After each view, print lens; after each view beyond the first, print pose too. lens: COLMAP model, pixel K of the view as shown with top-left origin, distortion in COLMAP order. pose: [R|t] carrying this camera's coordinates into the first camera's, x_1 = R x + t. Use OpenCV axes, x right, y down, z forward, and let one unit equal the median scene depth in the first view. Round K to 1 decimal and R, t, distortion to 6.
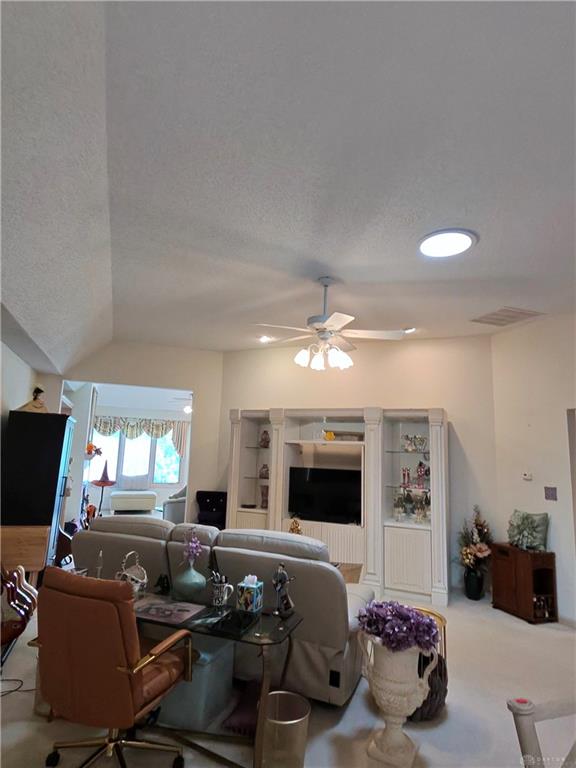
lens RADIAL K [[420.0, 0, 286.1], [0, 420.0, 383.4], [0, 0, 1]] dist [-0.001151, -0.001969]
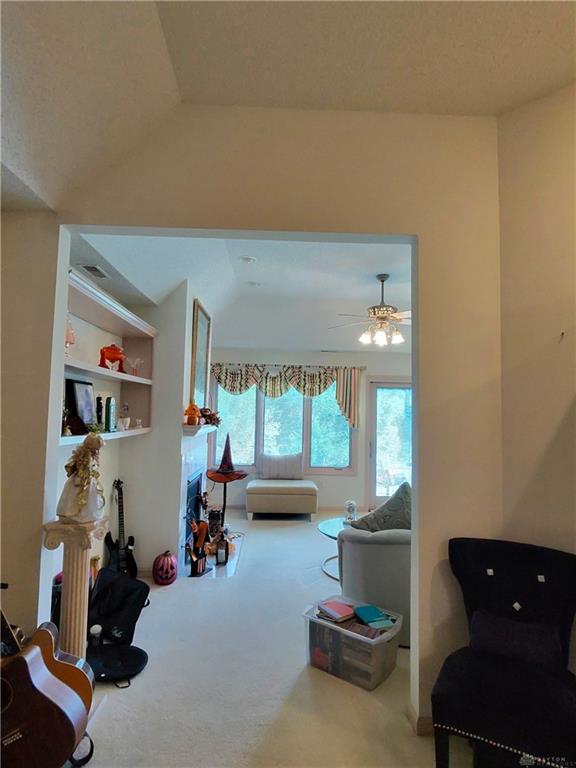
lens RADIAL K [[420.0, 0, 287.5], [0, 420.0, 386.2], [0, 0, 1]] dist [-0.001151, -0.001969]
pose [[0.939493, -0.037204, -0.340543, -0.137133], [0.066041, 0.995108, 0.073479, 0.071089], [0.336143, -0.091523, 0.937353, 0.429269]]
